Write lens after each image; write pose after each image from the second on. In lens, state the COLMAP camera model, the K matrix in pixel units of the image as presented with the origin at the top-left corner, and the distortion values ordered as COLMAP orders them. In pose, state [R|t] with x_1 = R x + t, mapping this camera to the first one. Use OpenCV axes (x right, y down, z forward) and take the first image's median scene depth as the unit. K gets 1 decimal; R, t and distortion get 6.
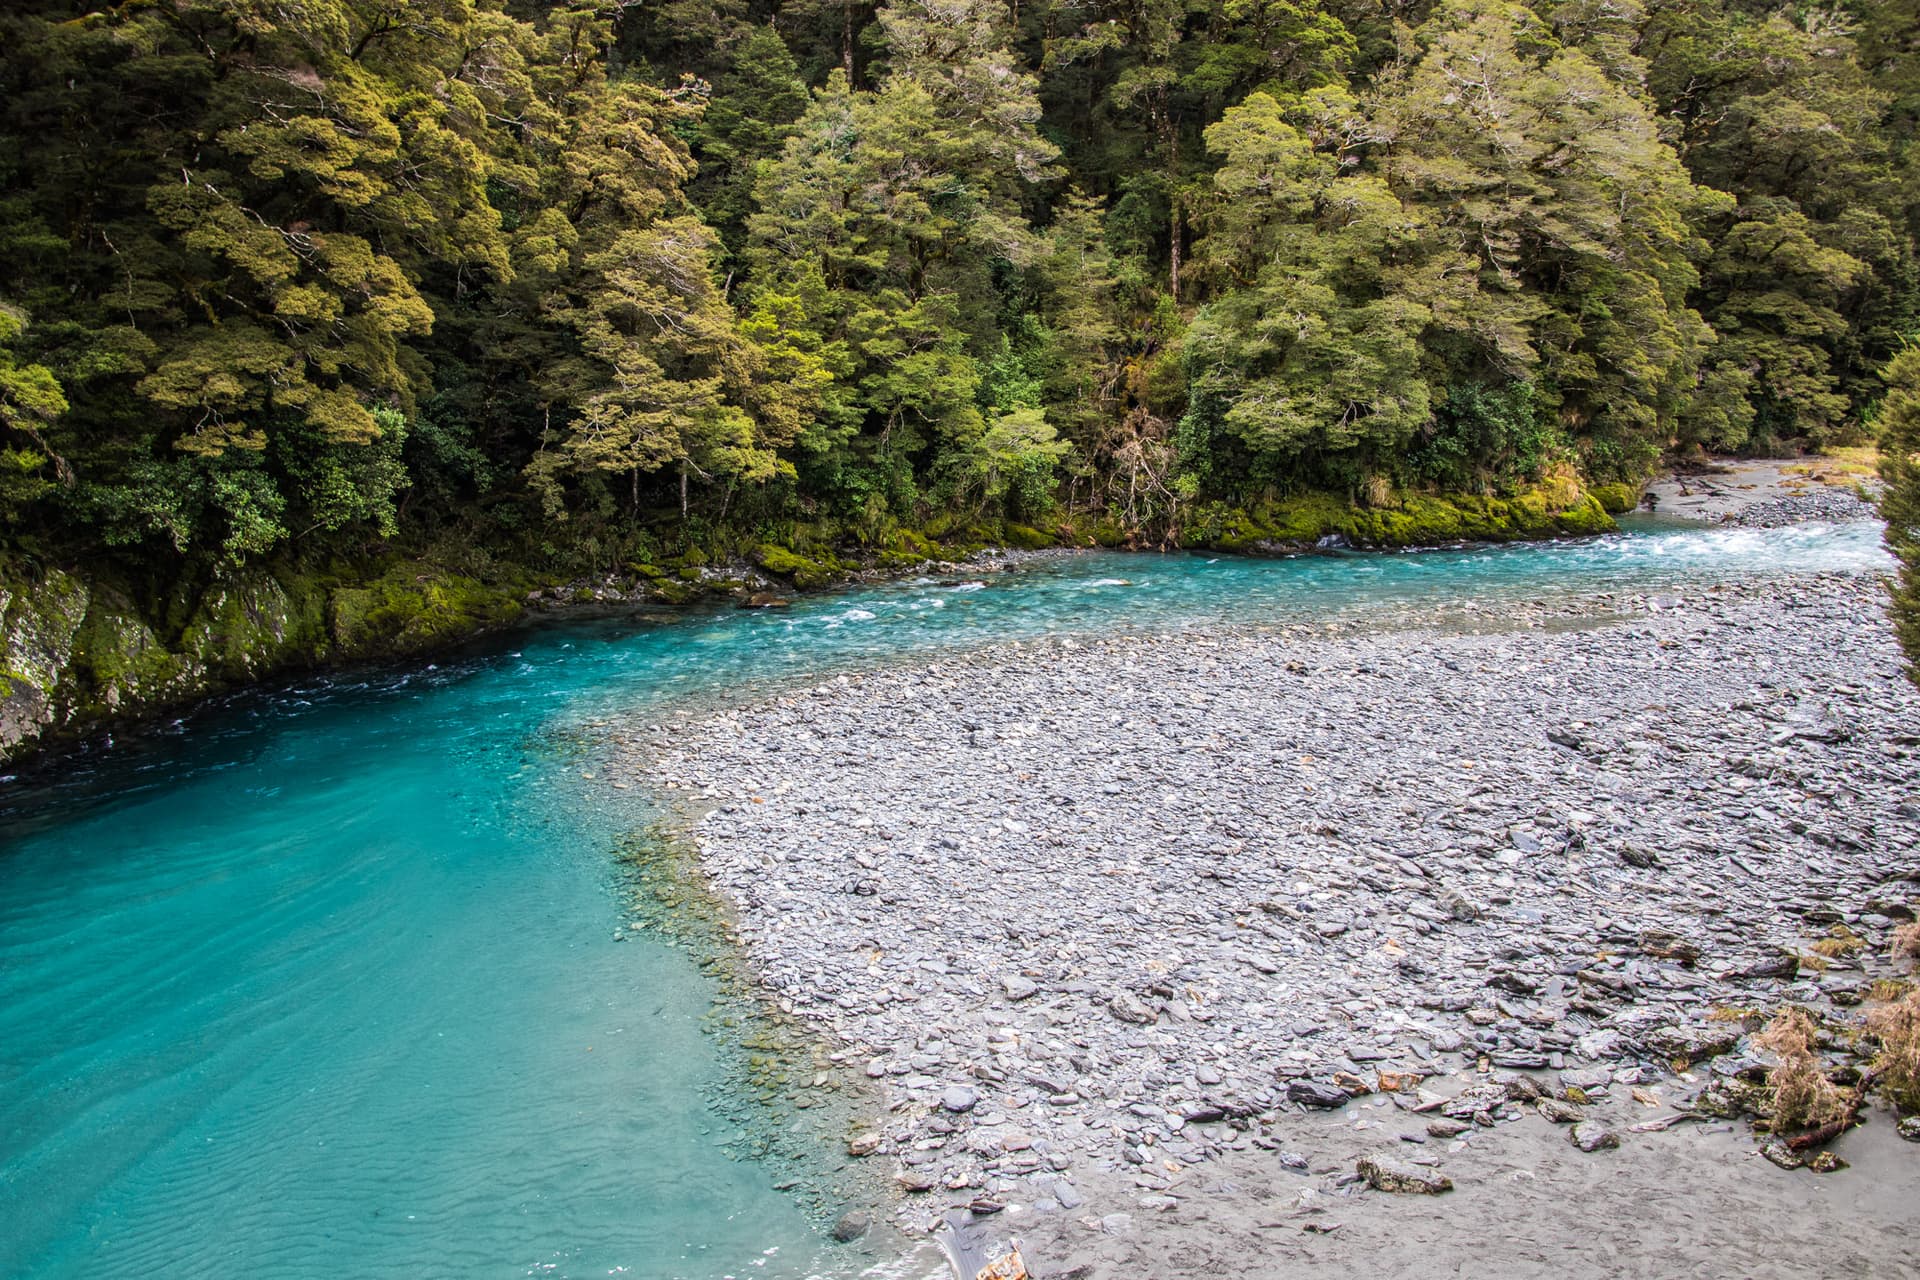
lens RADIAL K [[1431.7, 0, 964.7], [0, 1431.7, 583.6], [0, 0, 1]] dist [-0.117066, 0.066587]
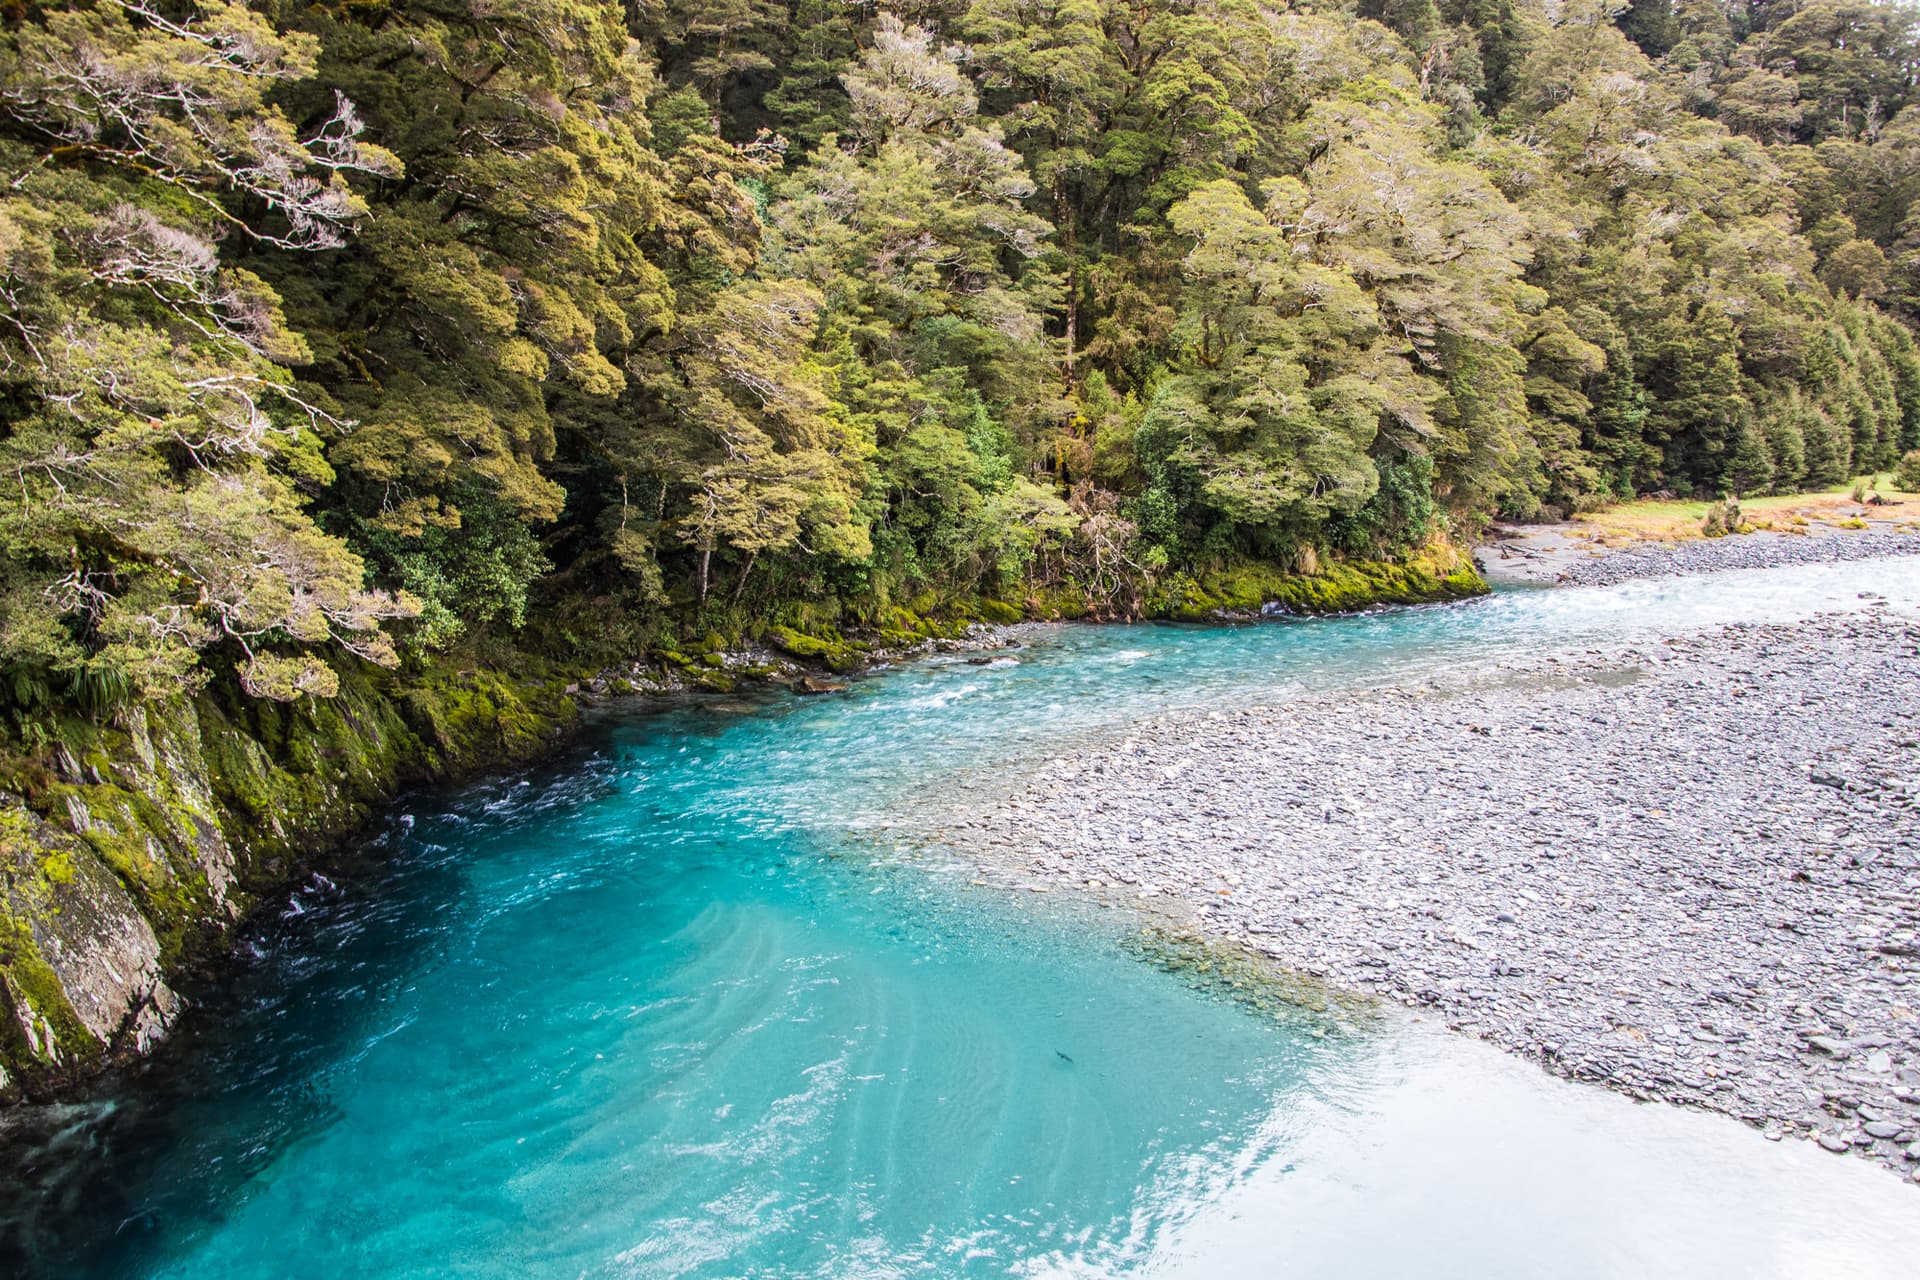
lens RADIAL K [[1431.7, 0, 964.7], [0, 1431.7, 583.6], [0, 0, 1]] dist [-0.117066, 0.066587]
pose [[0.966936, -0.019158, 0.254297, -0.244615], [0.032155, 0.998375, -0.047051, -0.006574], [-0.252982, 0.053672, 0.965981, 0.050115]]
